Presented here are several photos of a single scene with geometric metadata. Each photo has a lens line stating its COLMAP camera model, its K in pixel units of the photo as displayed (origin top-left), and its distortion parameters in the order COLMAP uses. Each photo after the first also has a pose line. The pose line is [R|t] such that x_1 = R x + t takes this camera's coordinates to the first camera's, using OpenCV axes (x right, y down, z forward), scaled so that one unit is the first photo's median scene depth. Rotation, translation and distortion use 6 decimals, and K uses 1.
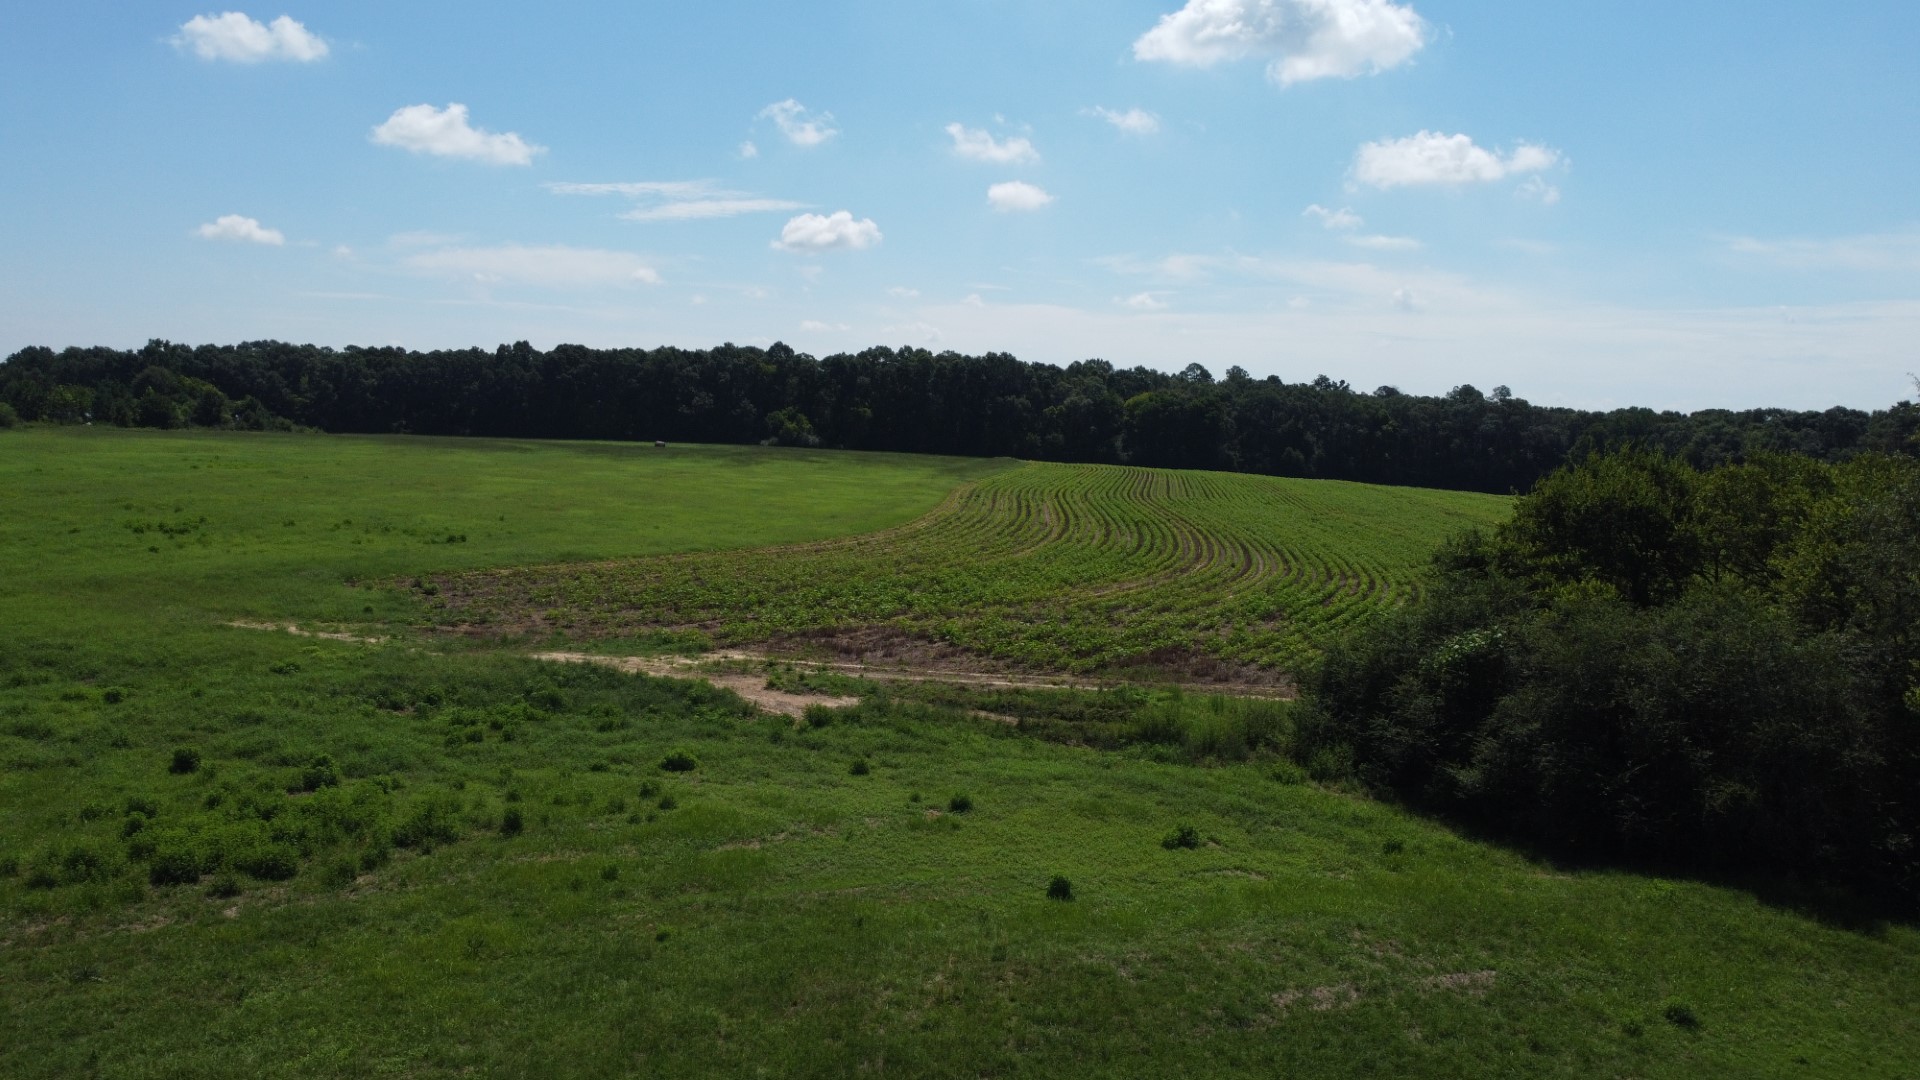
lens RADIAL K [[1452.8, 0, 950.3], [0, 1452.8, 555.4], [0, 0, 1]] dist [0.005572, -0.009612]
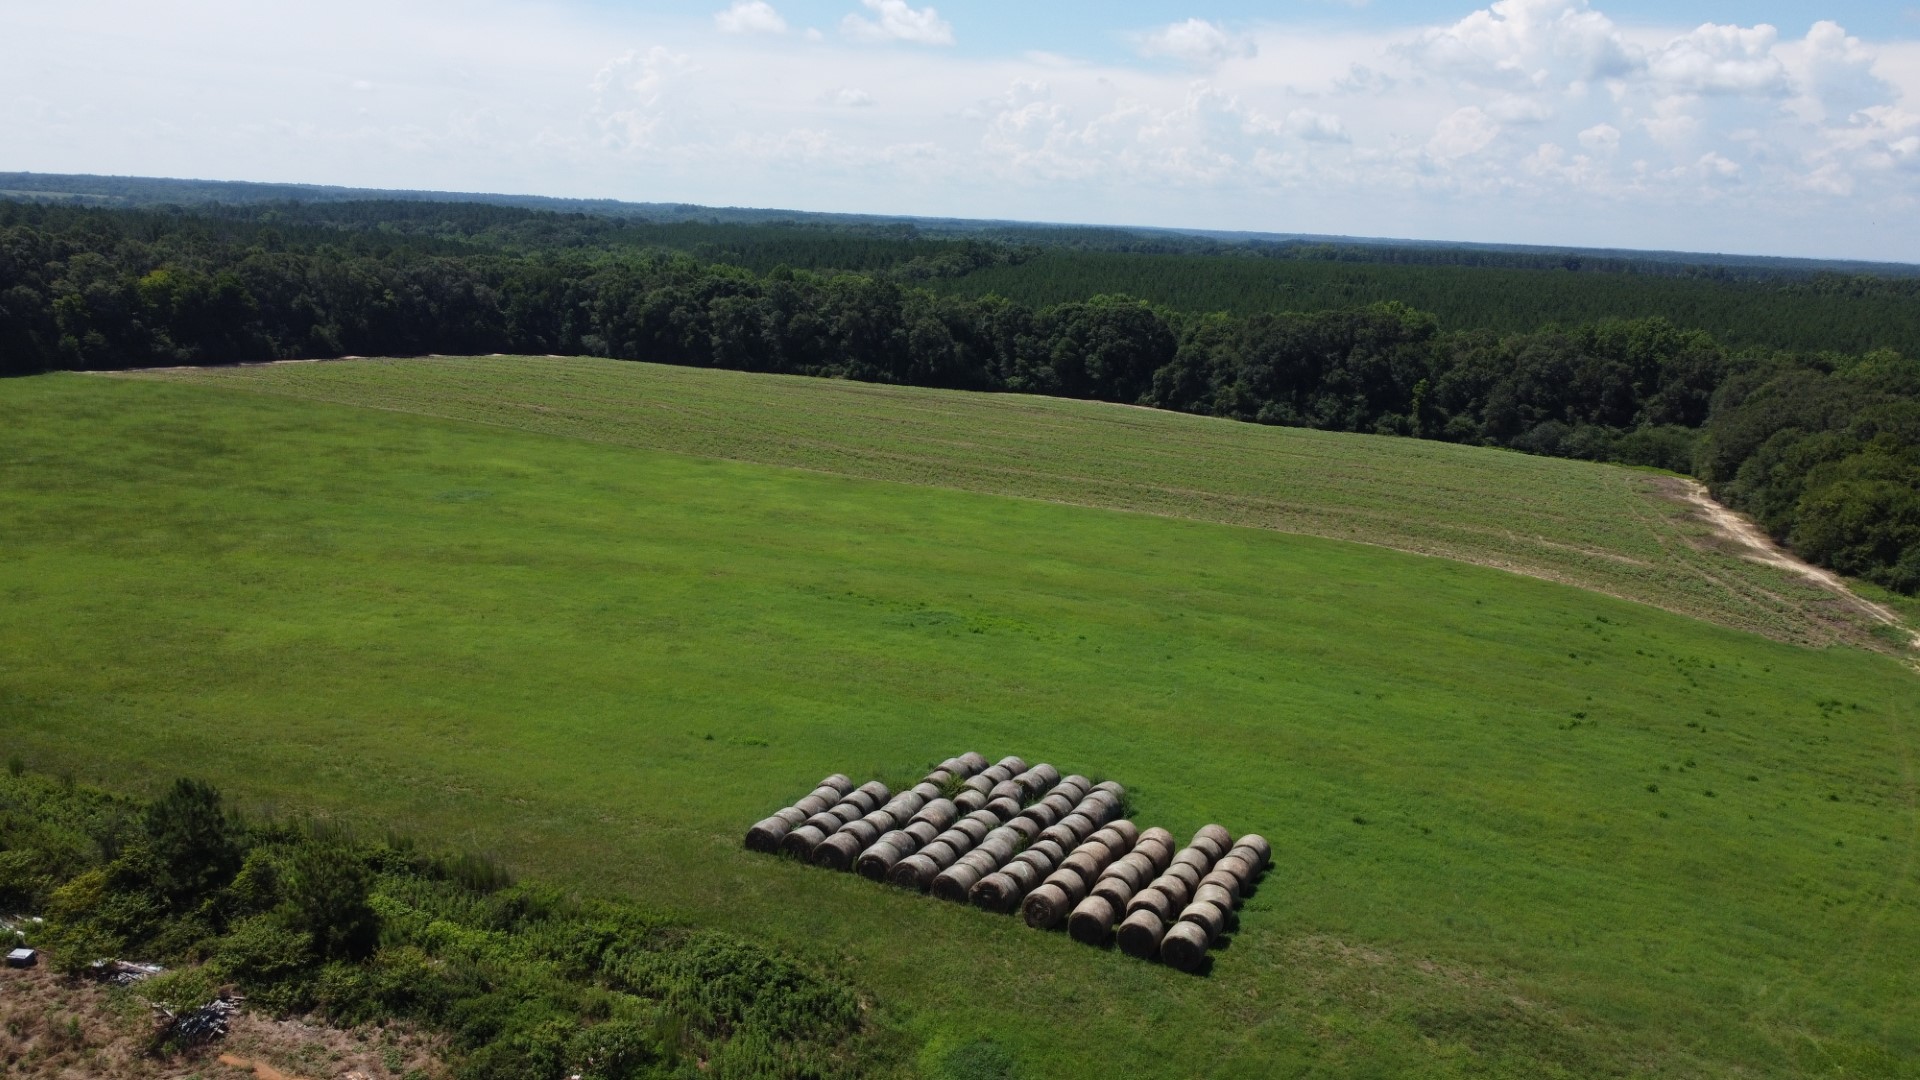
lens RADIAL K [[1452.8, 0, 951.2], [0, 1452.8, 540.6], [0, 0, 1]] dist [0.005572, -0.009612]
pose [[0.353651, -0.221369, 0.908805, -0.510674], [0.039881, 0.974277, 0.221798, -0.131598], [-0.934527, -0.042195, 0.353382, 0.278378]]
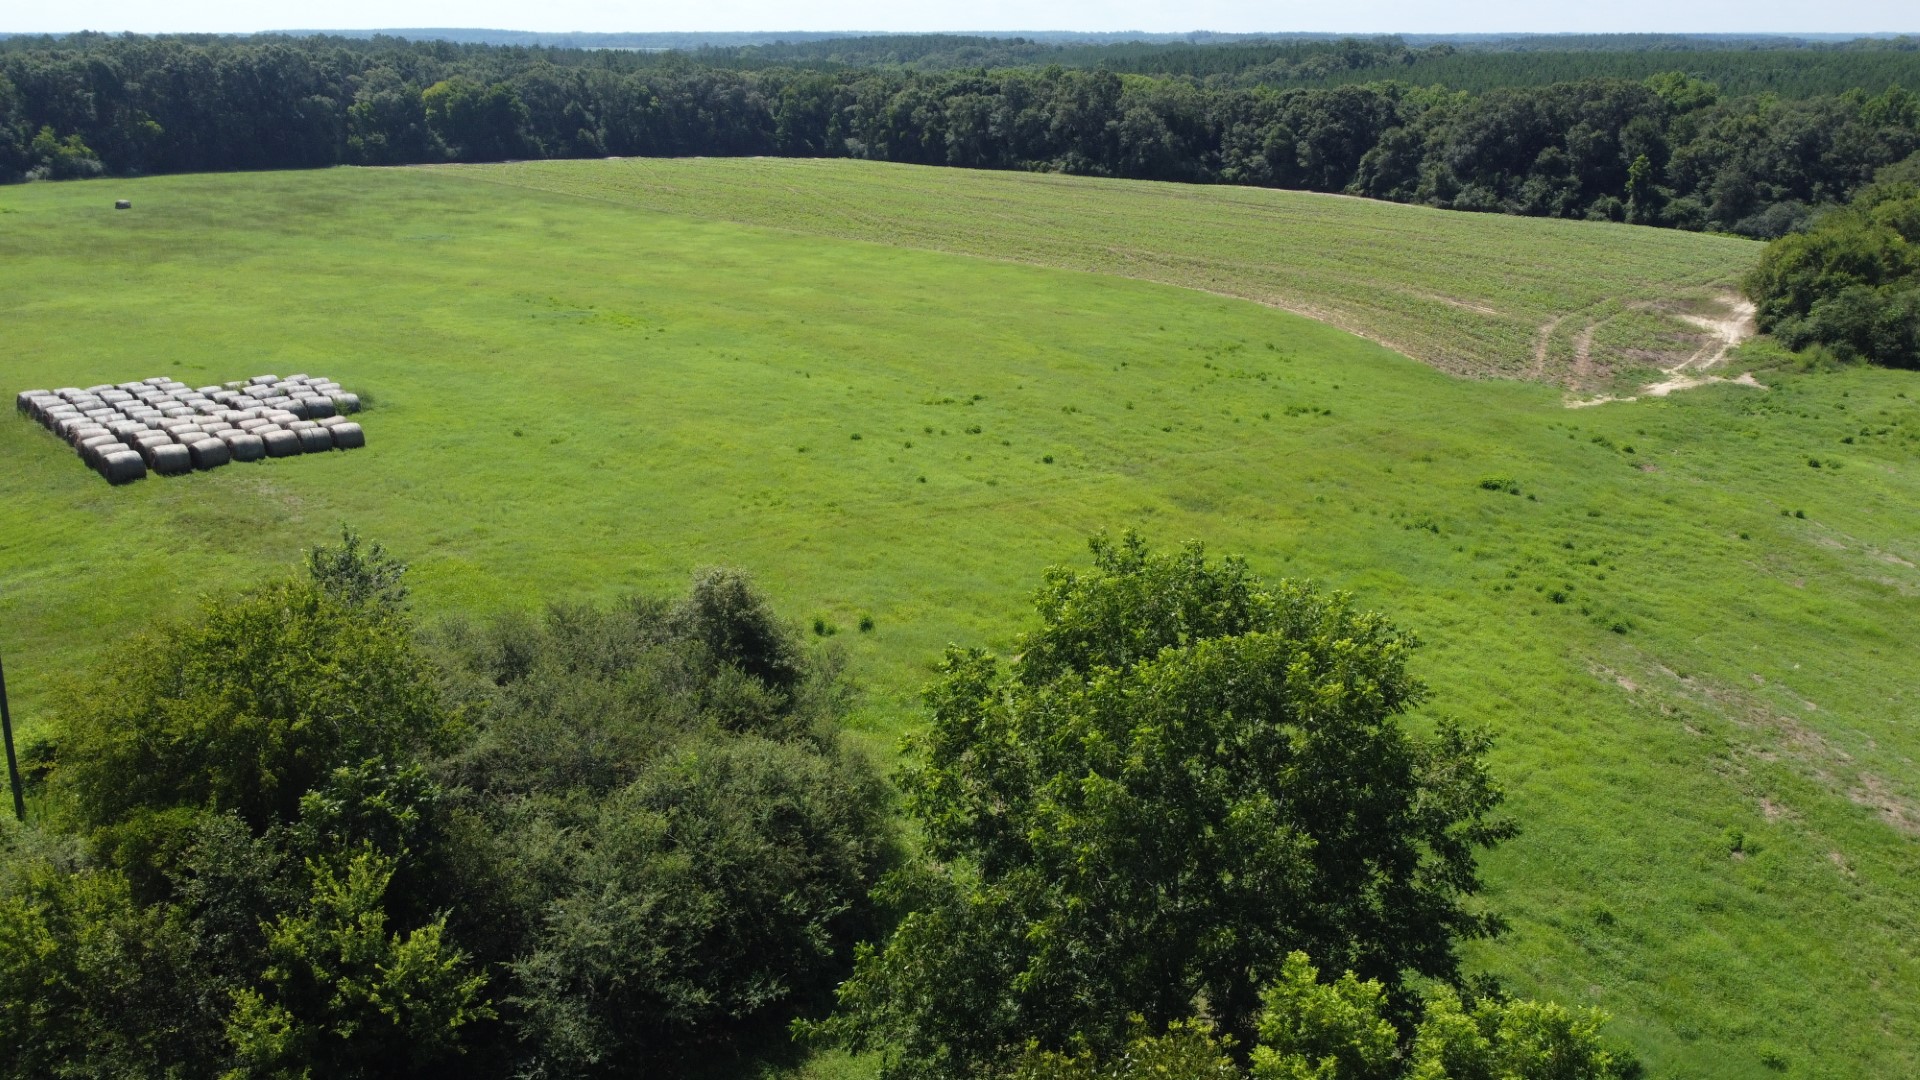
lens RADIAL K [[1452.8, 0, 949.9], [0, 1452.8, 540.2], [0, 0, 1]] dist [0.005572, -0.009612]
pose [[0.659015, -0.280994, 0.697668, -0.423703], [0.084235, 0.949329, 0.302785, -0.088611], [-0.747398, -0.140772, 0.649292, 0.058206]]
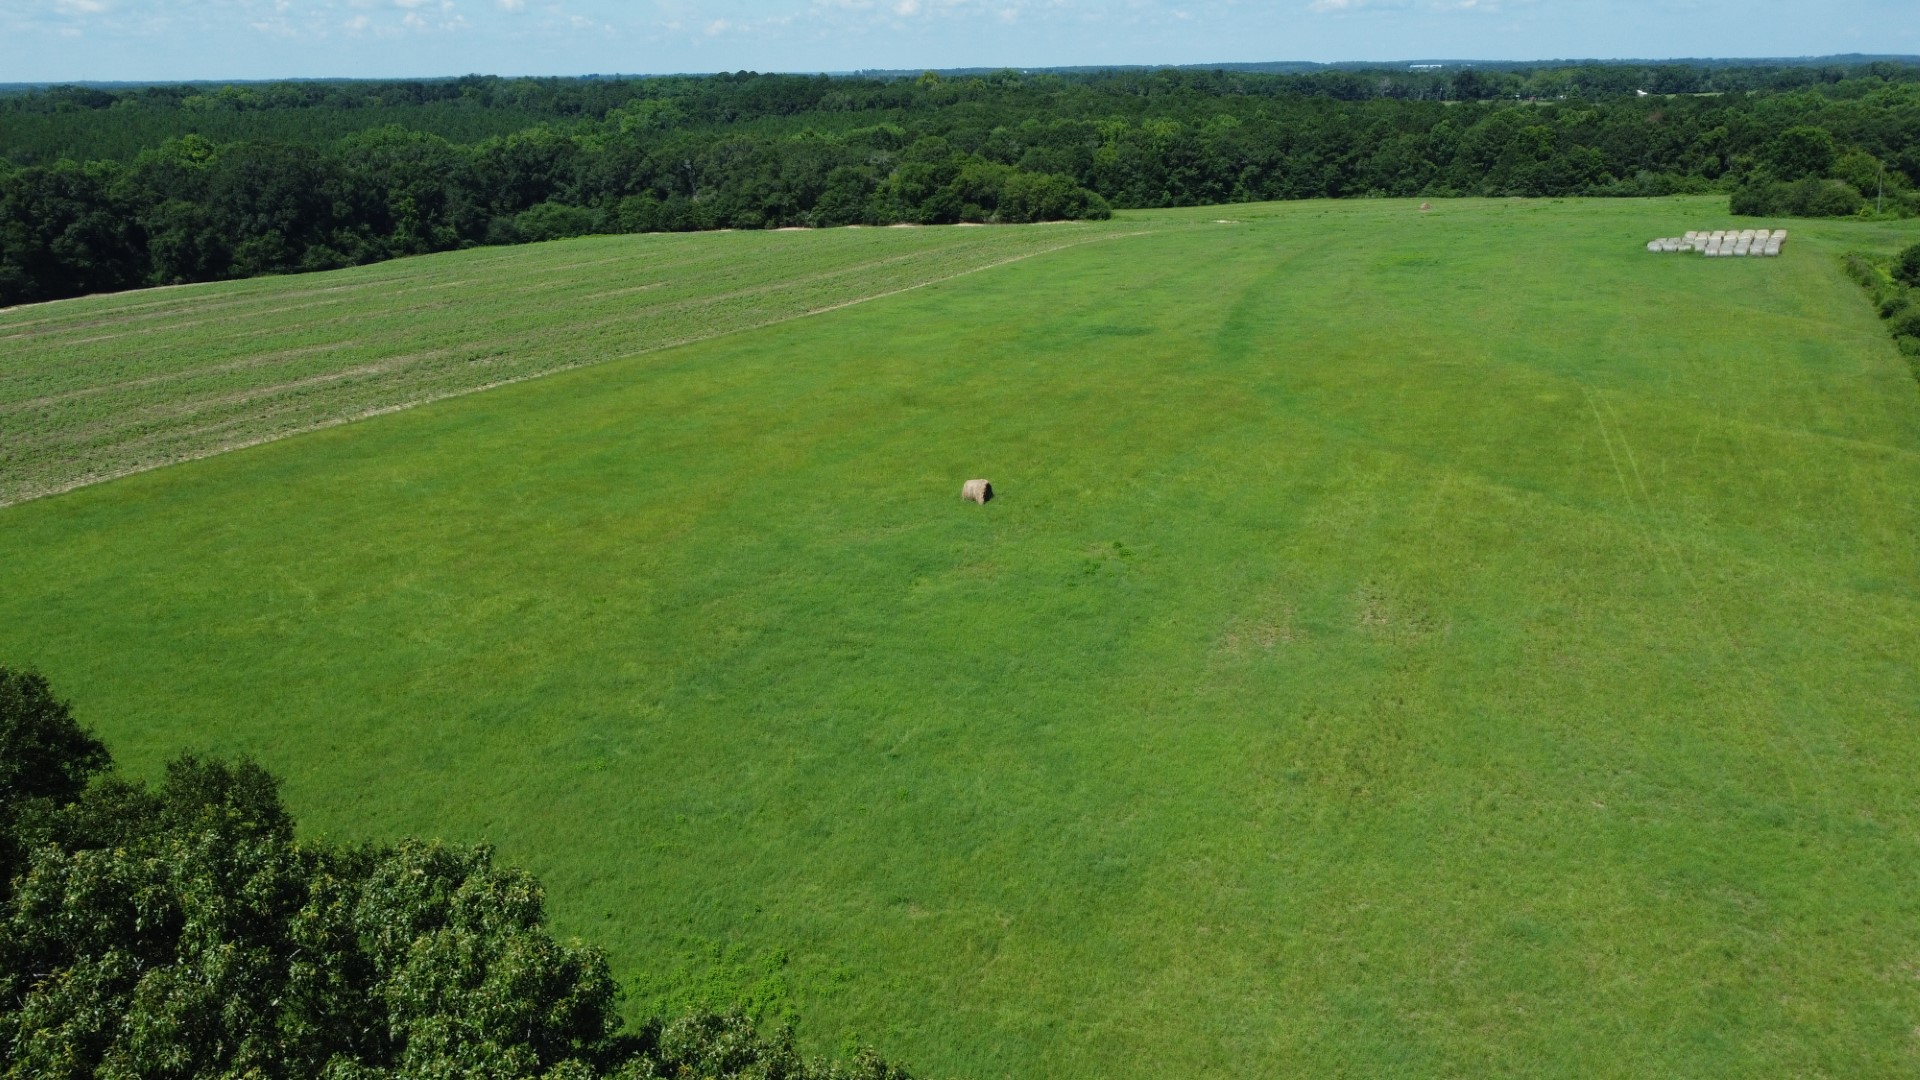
lens RADIAL K [[1452.8, 0, 951.2], [0, 1452.8, 538.5], [0, 0, 1]] dist [0.005572, -0.009612]
pose [[-0.907734, -0.149107, 0.392156, -0.281797], [0.016484, 0.921317, 0.388464, -0.176197], [-0.419222, 0.359086, -0.833852, 1.073156]]
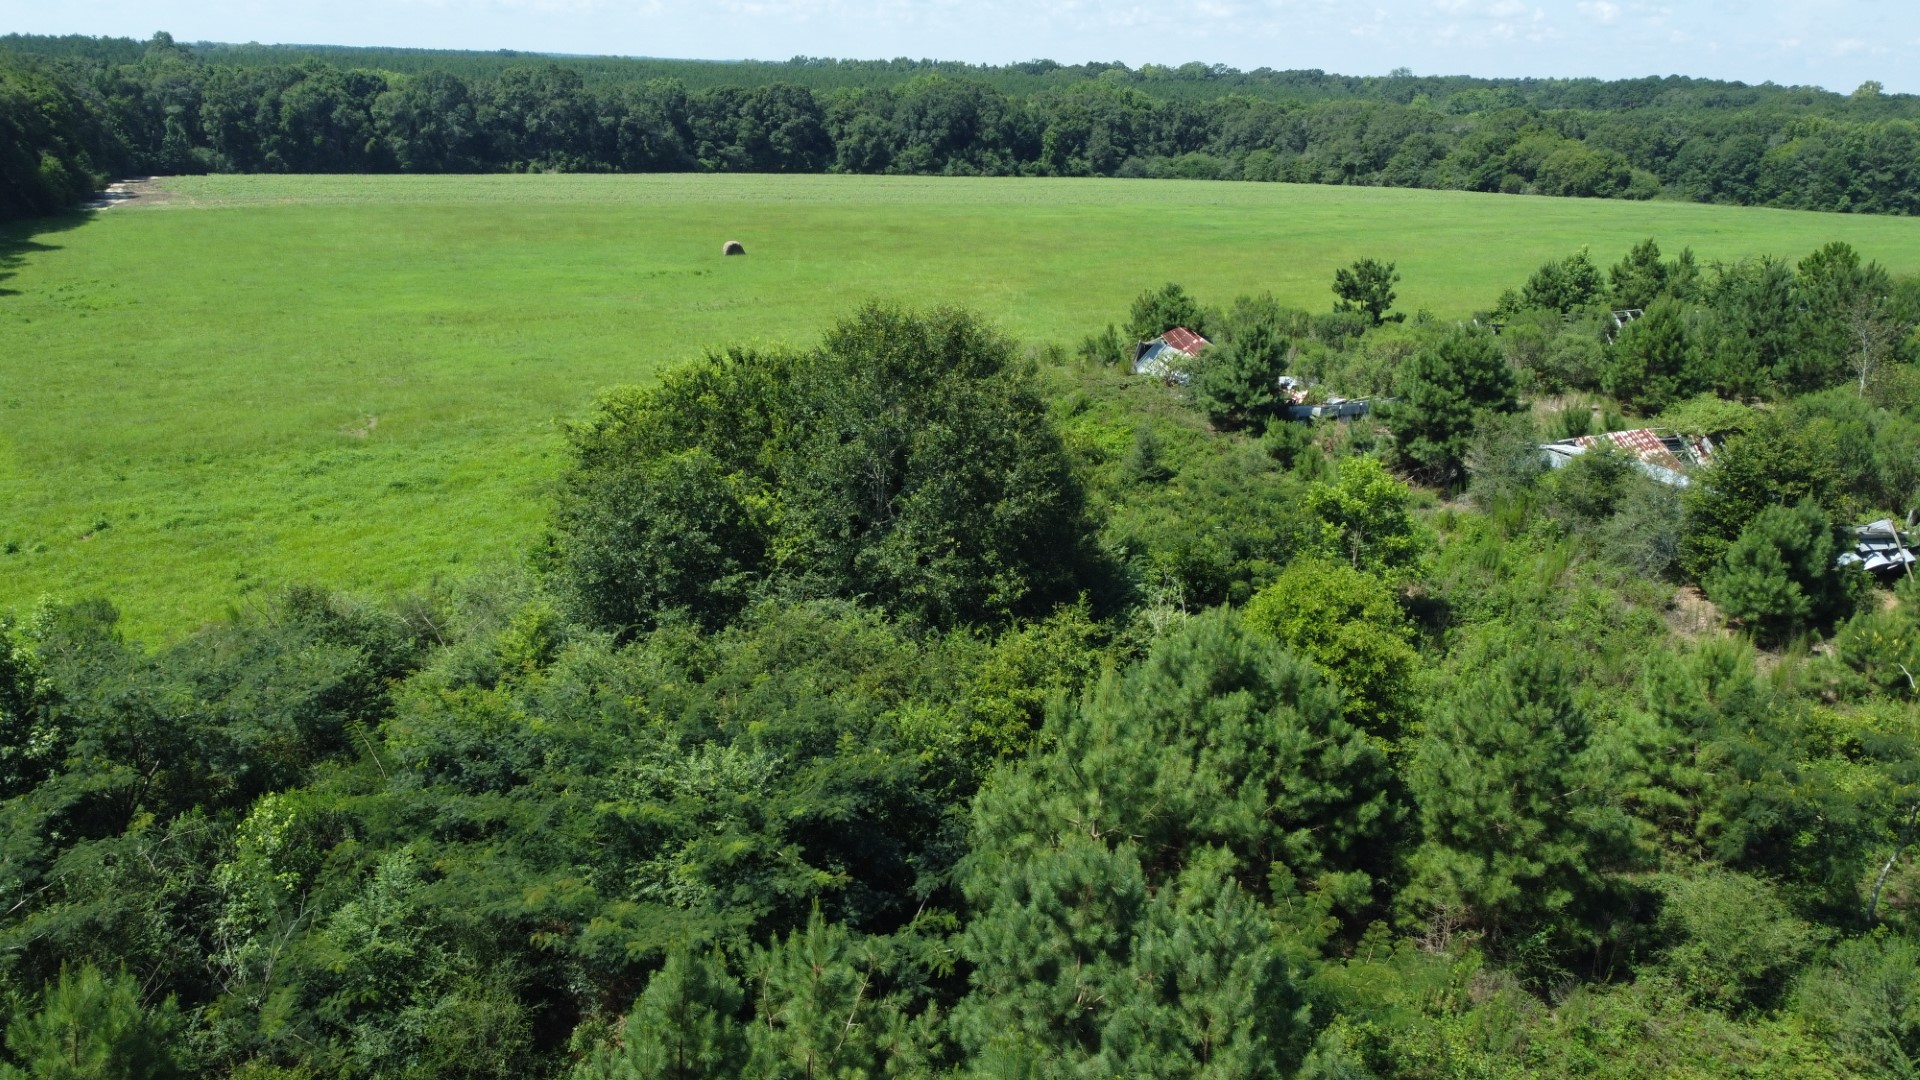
lens RADIAL K [[1452.8, 0, 949.8], [0, 1452.8, 523.0], [0, 0, 1]] dist [0.005572, -0.009612]
pose [[-0.441717, -0.313070, 0.840758, -0.599262], [0.025103, 0.932458, 0.360405, -0.145810], [-0.896803, 0.180302, -0.404023, 0.943038]]
